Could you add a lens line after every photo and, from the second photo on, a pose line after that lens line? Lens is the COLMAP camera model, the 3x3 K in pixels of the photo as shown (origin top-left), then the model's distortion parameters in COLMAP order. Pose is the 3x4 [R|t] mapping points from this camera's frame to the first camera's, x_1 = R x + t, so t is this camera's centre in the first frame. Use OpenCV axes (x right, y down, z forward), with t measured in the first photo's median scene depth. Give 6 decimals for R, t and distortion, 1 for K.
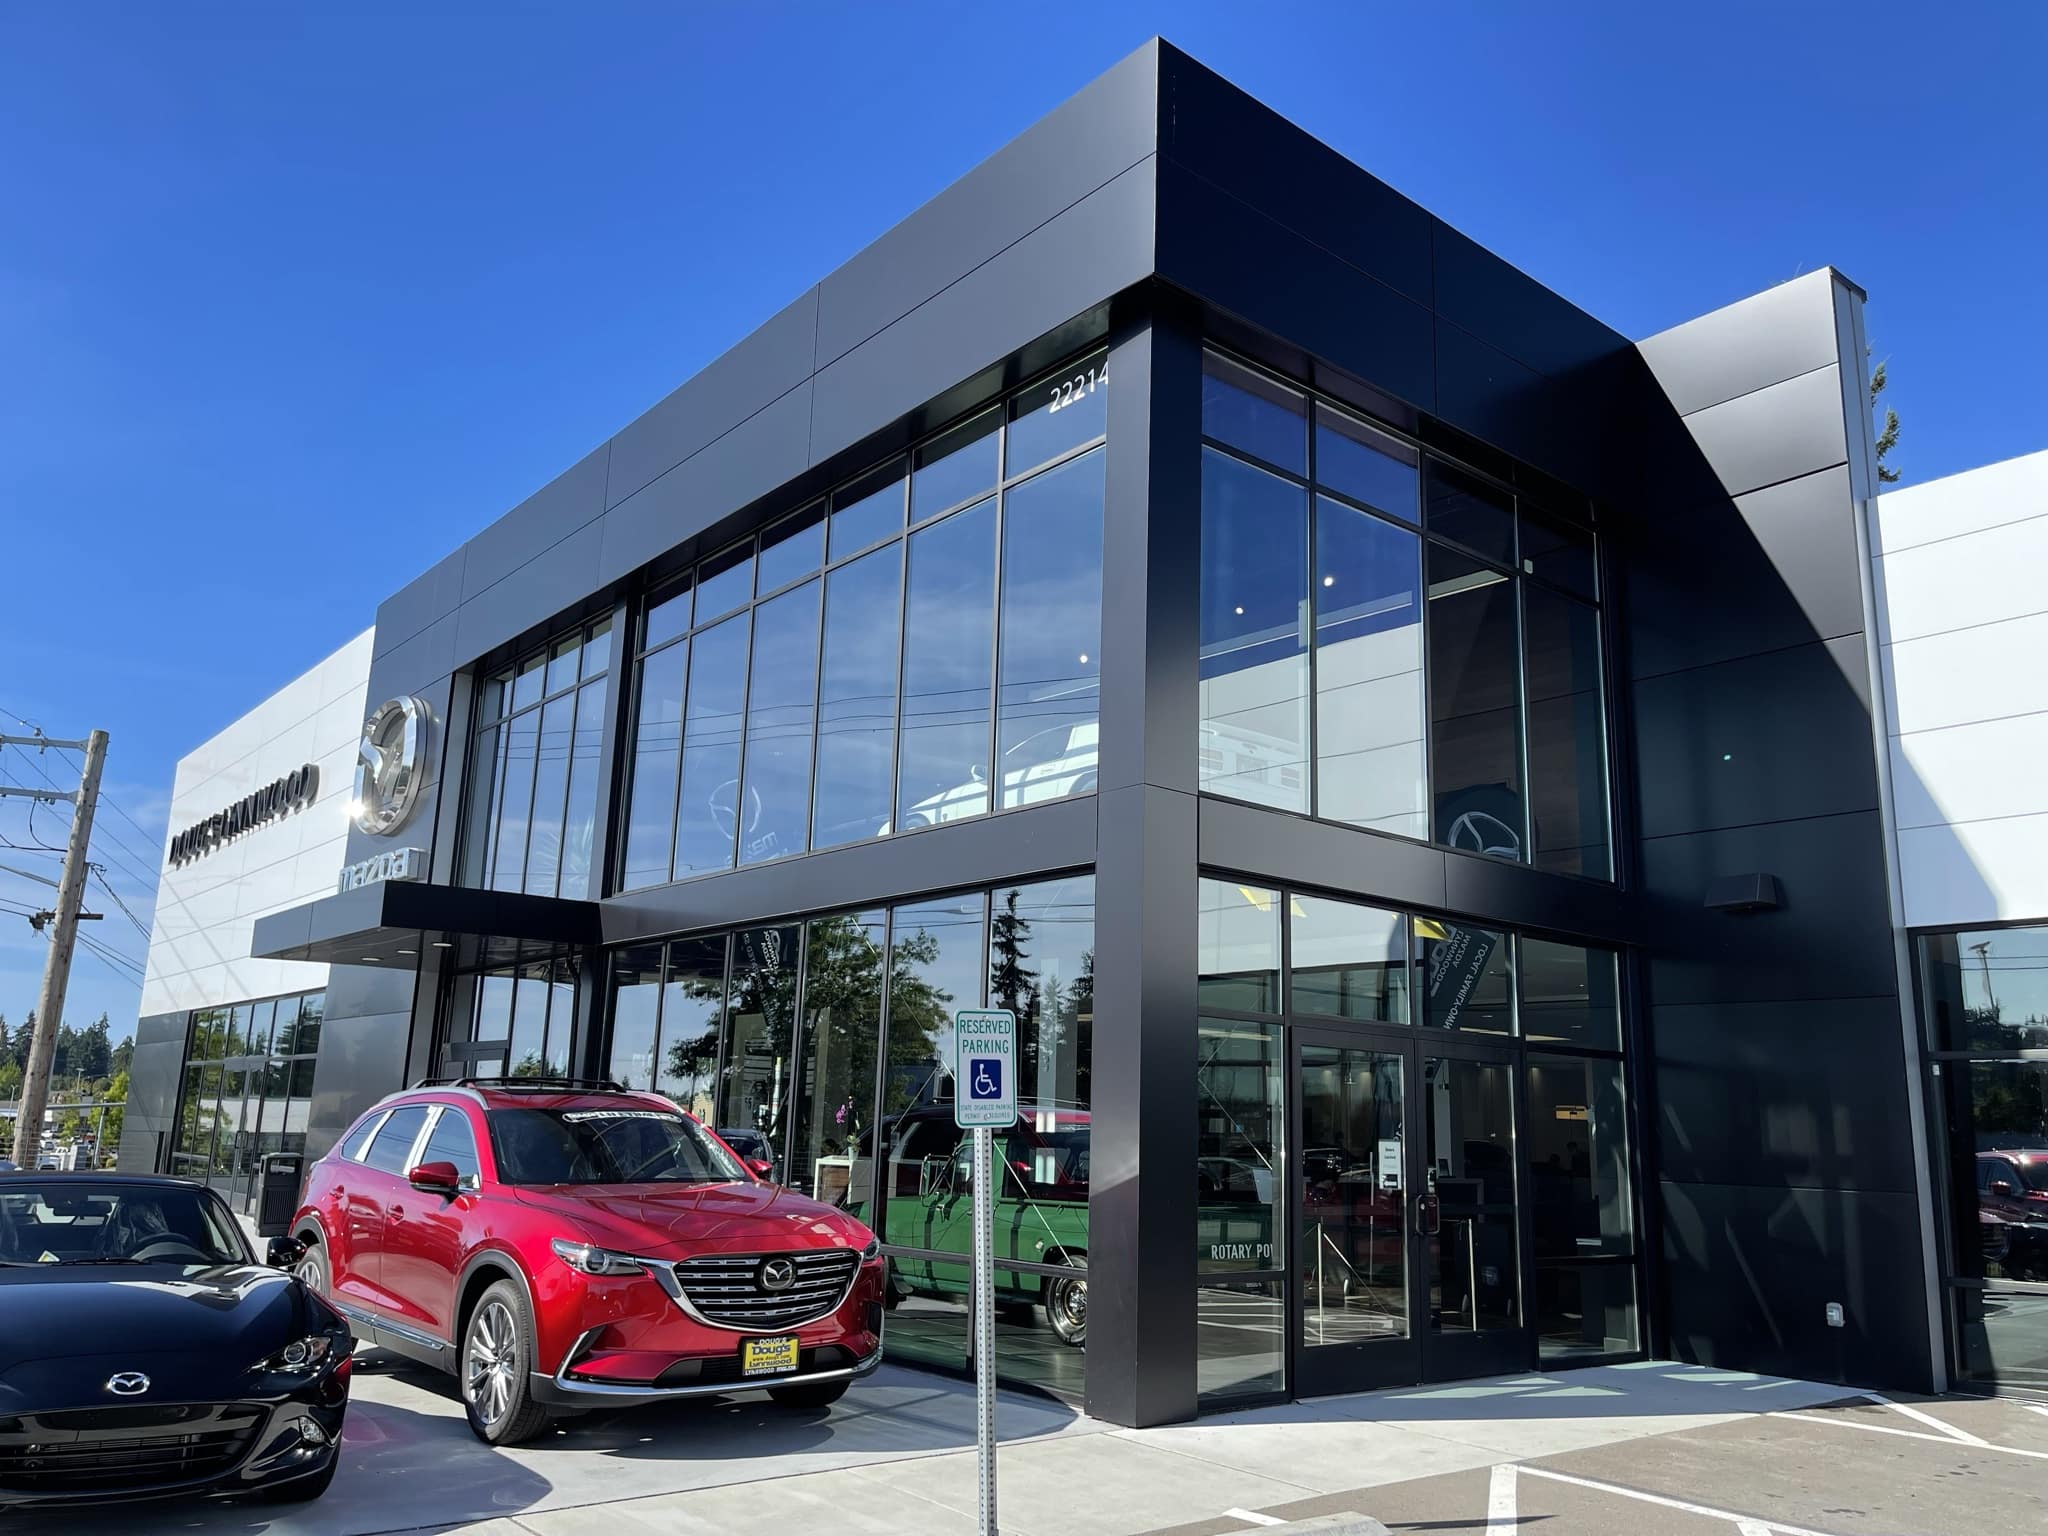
lens RADIAL K [[1539.6, 0, 1024.0], [0, 1539.6, 768.0], [0, 0, 1]] dist [0.041001, -0.001081]
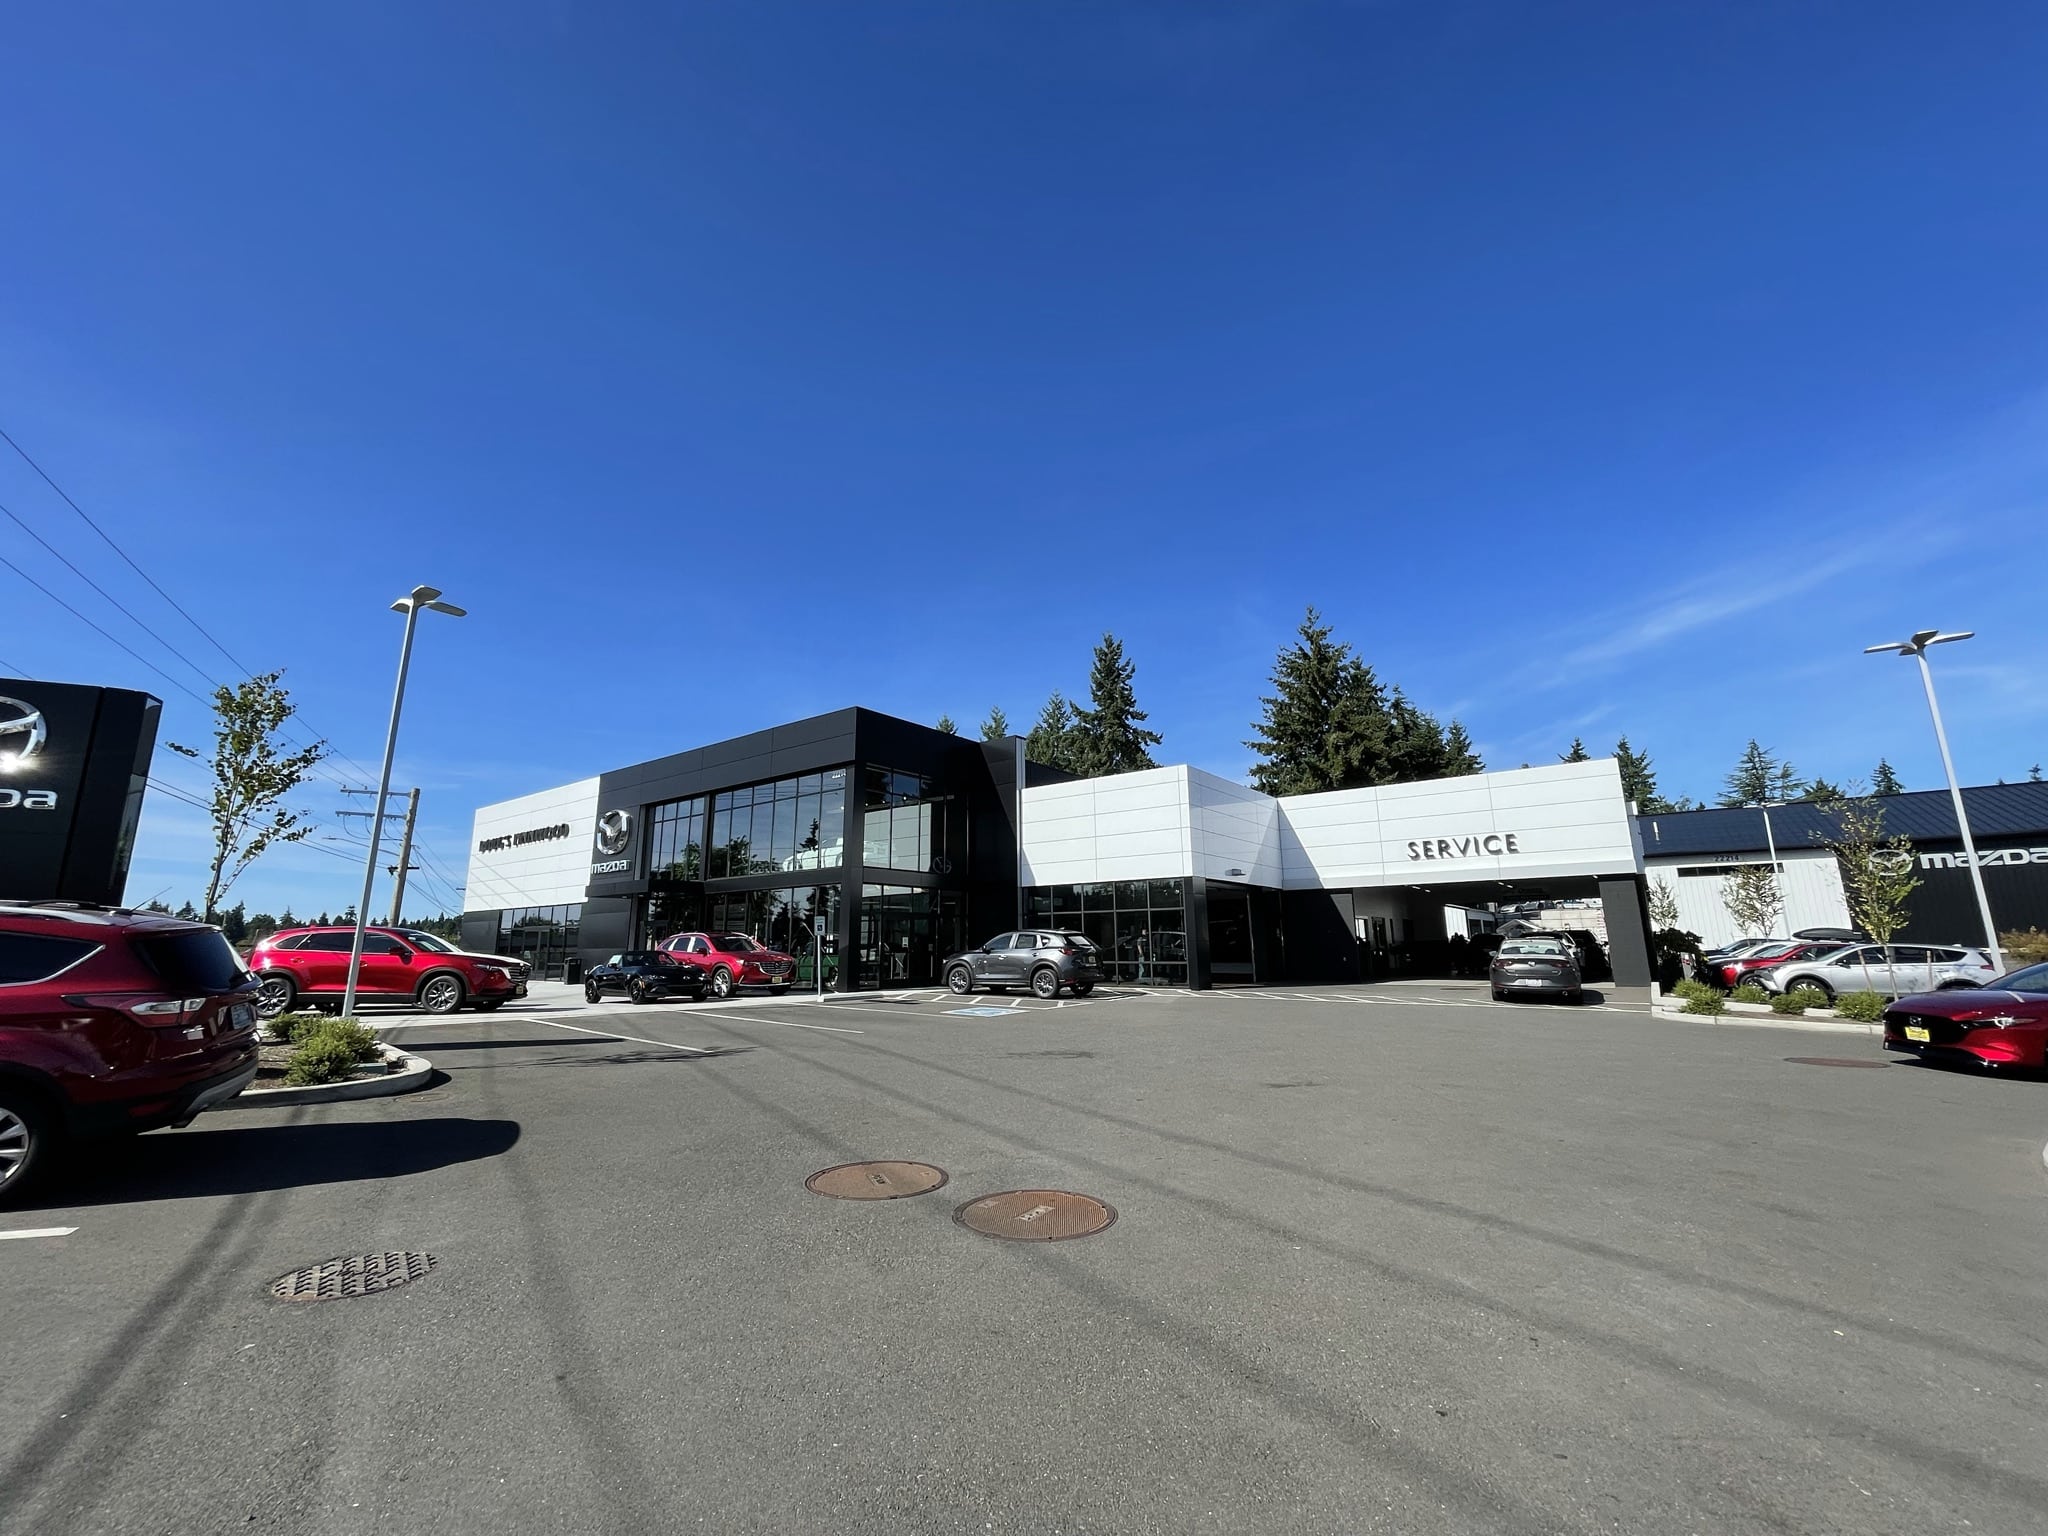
lens RADIAL K [[831.8, 0, 1024.0], [0, 831.8, 768.0], [0, 0, 1]] dist [-0.028899, 0.000182]
pose [[0.970537, 0.008780, 0.240790, -0.015770], [-0.012479, 0.999826, 0.013842, -0.217118], [-0.240627, -0.016439, 0.970478, -1.057597]]
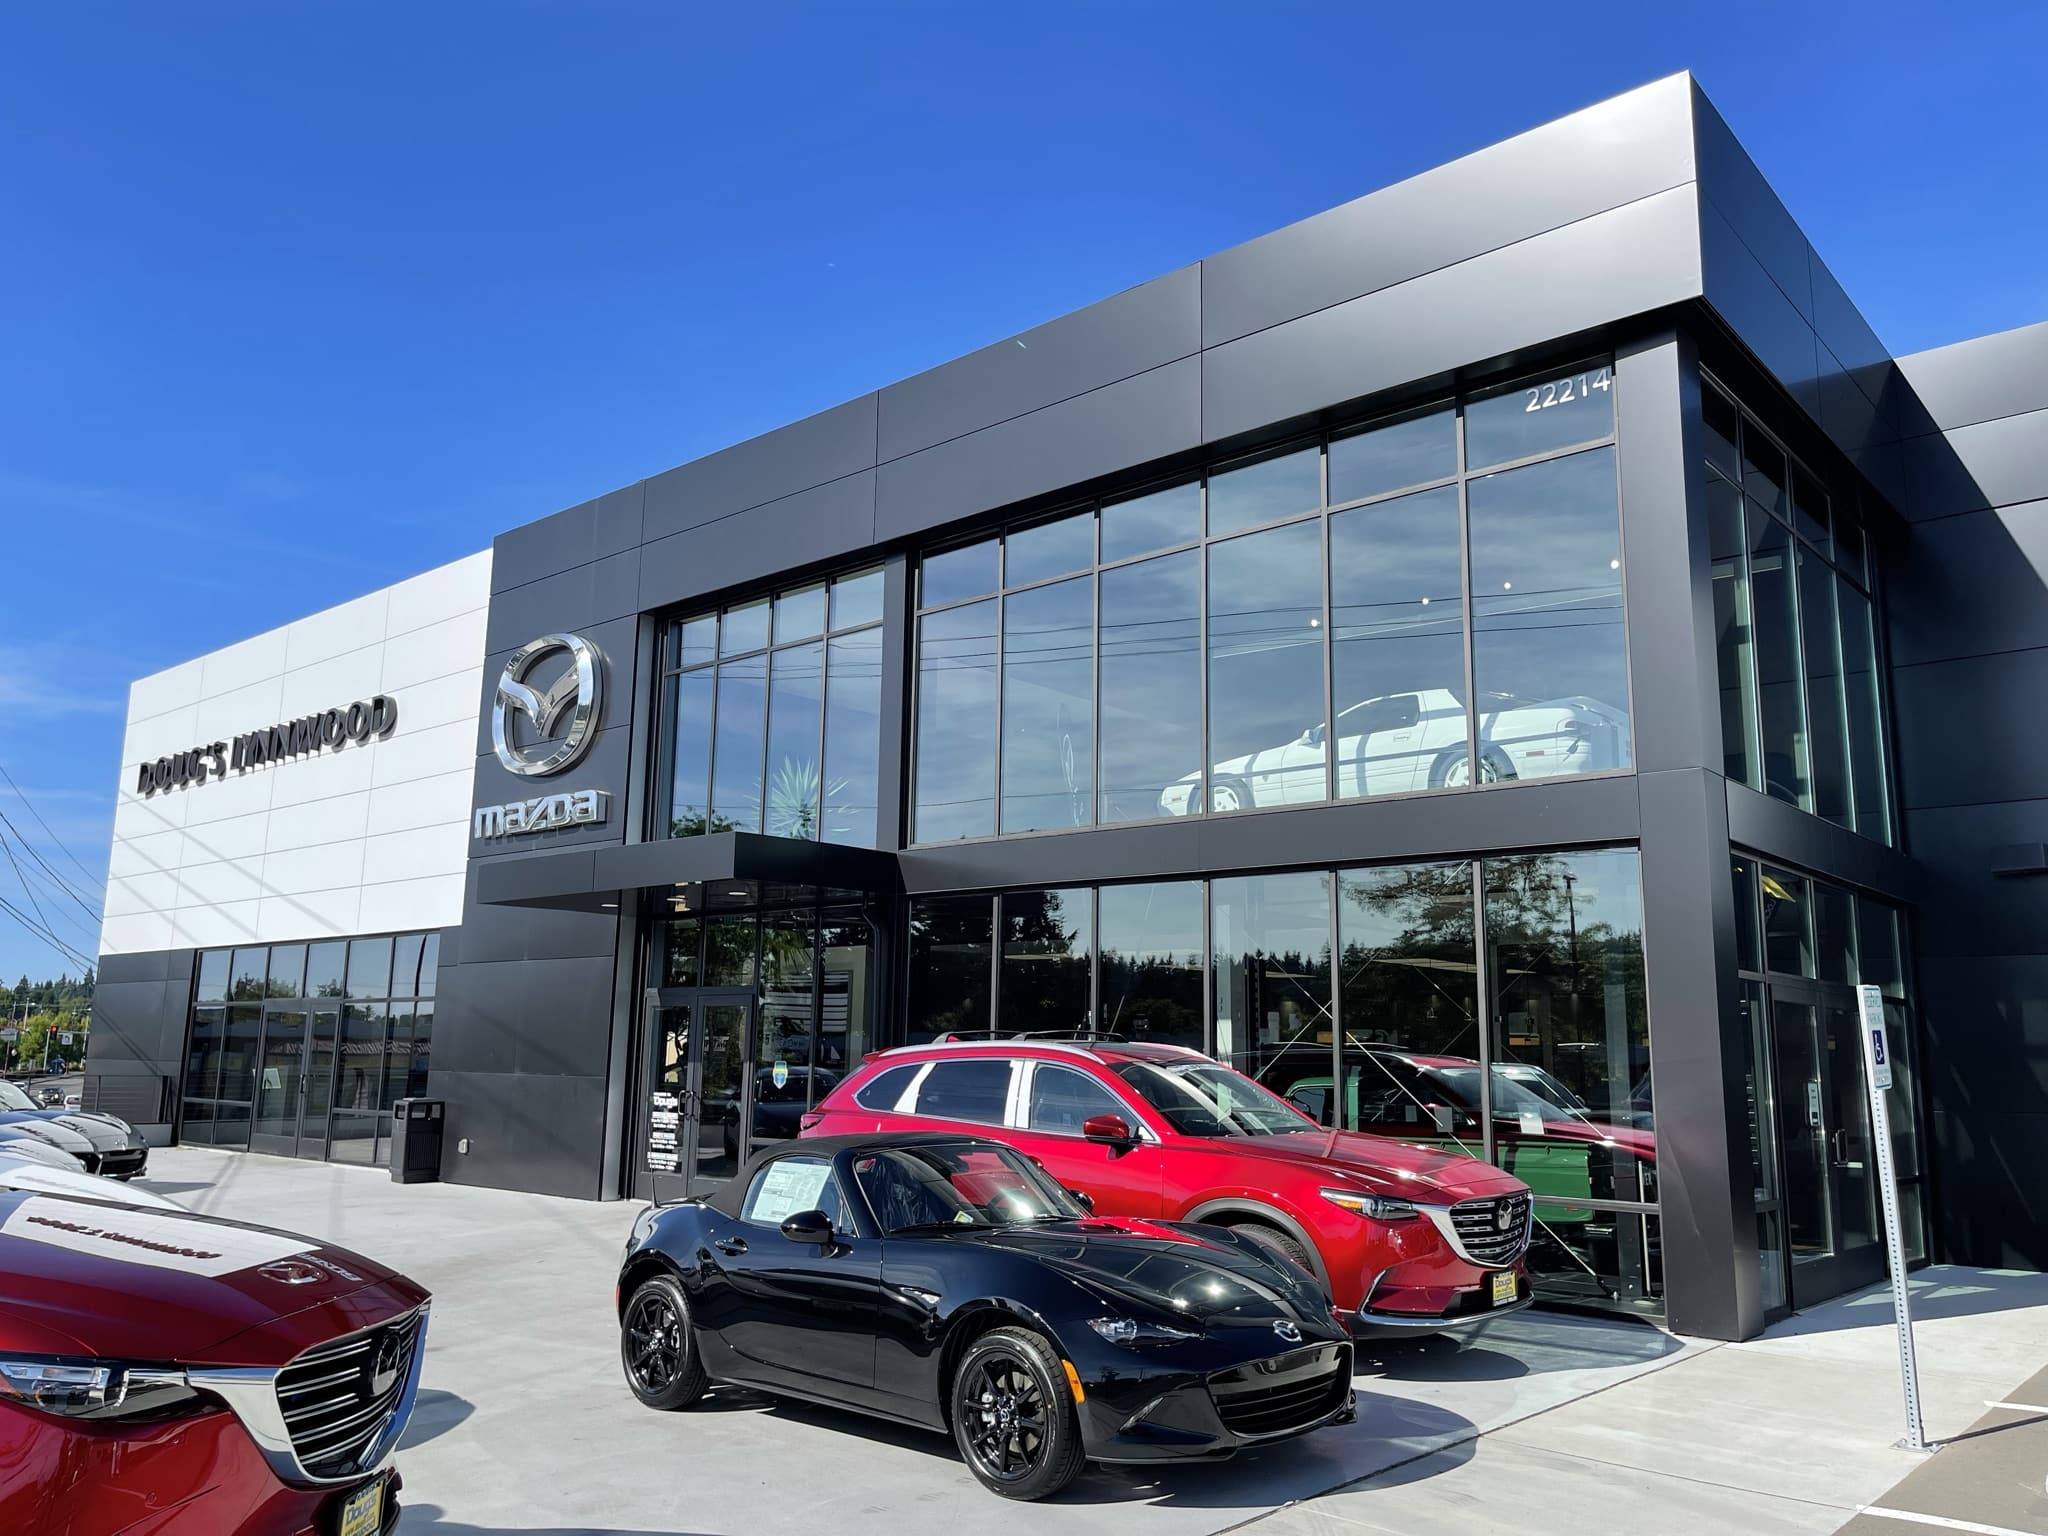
lens RADIAL K [[1516.1, 0, 1024.0], [0, 1516.1, 768.0], [0, 0, 1]] dist [0.058300, 0.000231]
pose [[0.986477, 0.018236, 0.162884, -0.357193], [-0.025681, 0.998714, 0.043719, -0.014990], [-0.161878, -0.047311, 0.985676, -0.000710]]
